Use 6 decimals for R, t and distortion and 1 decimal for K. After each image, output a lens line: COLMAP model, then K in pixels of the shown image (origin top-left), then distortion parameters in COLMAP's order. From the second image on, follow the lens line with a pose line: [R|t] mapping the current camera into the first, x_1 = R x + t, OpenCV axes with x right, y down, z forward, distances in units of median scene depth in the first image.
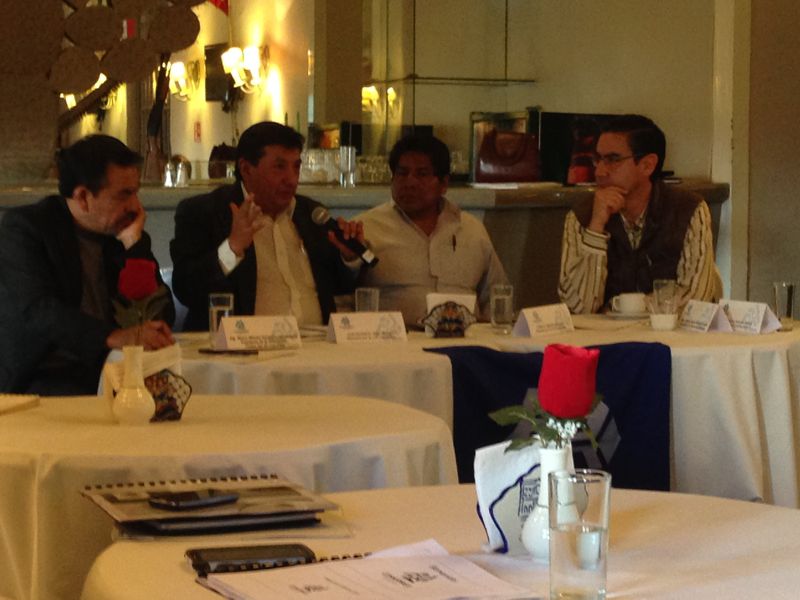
lens RADIAL K [[1919.7, 0, 400.0], [0, 1919.7, 300.0], [0, 0, 1]] dist [0.444039, -0.066002]
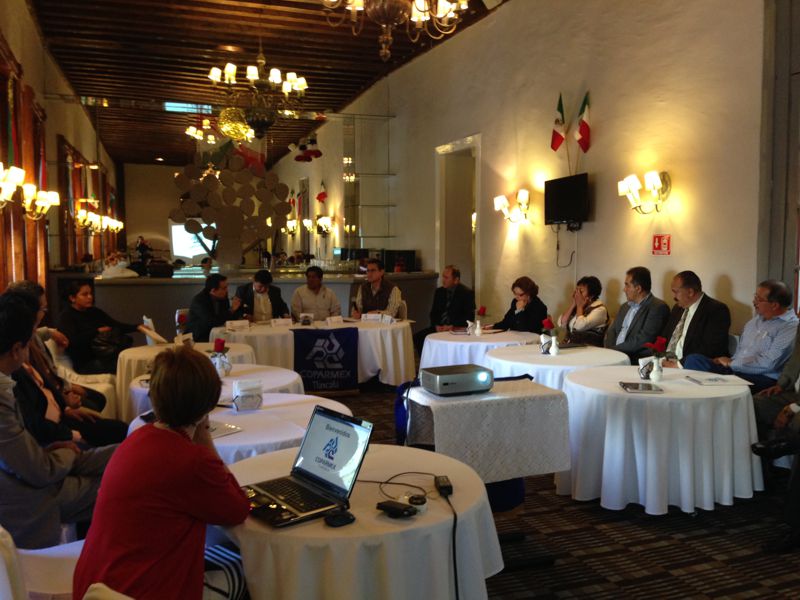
lens RADIAL K [[760.5, 0, 400.0], [0, 760.5, 300.0], [0, 0, 1]] dist [0.086327, -0.001827]
pose [[0.998176, 0.005339, -0.060131, 0.164033], [-0.004796, 0.999946, 0.009175, -0.023976], [0.060177, -0.008870, 0.998148, -0.250279]]
